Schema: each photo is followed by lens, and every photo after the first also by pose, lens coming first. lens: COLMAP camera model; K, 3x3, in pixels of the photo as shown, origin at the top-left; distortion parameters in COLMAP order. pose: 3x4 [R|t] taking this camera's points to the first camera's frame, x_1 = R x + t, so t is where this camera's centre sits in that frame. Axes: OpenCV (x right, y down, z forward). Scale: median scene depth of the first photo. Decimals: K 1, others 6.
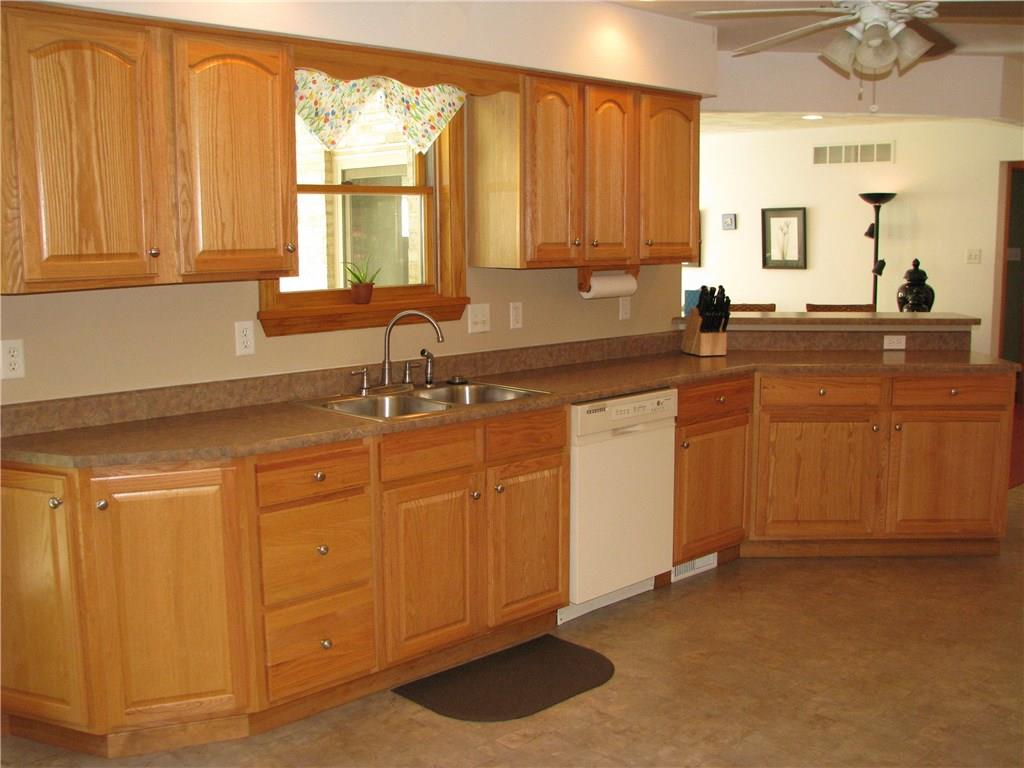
lens RADIAL K [[1120.2, 0, 516.1], [0, 1120.2, 393.3], [0, 0, 1]] dist [-0.189576, 0.269466]
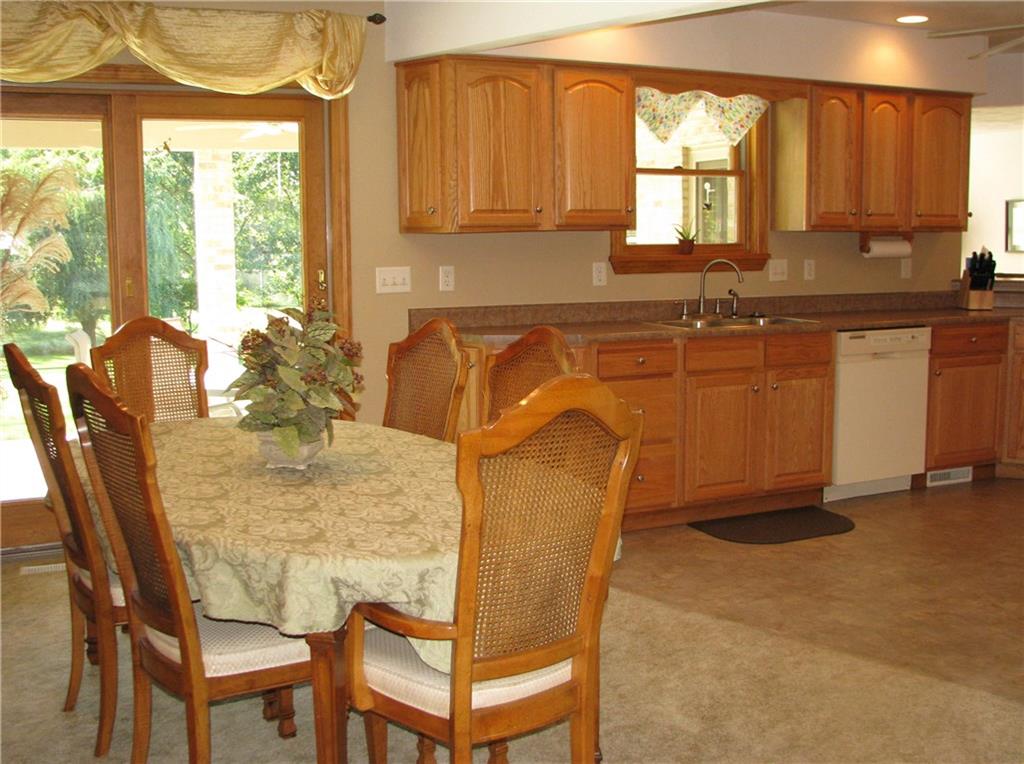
lens RADIAL K [[1120.2, 0, 516.1], [0, 1120.2, 391.3], [0, 0, 1]] dist [-0.189576, 0.269466]
pose [[0.939342, 0.044101, -0.340134, 0.140518], [-0.045073, 0.998971, 0.005048, 0.091692], [0.340006, 0.010589, 0.940364, -0.365695]]
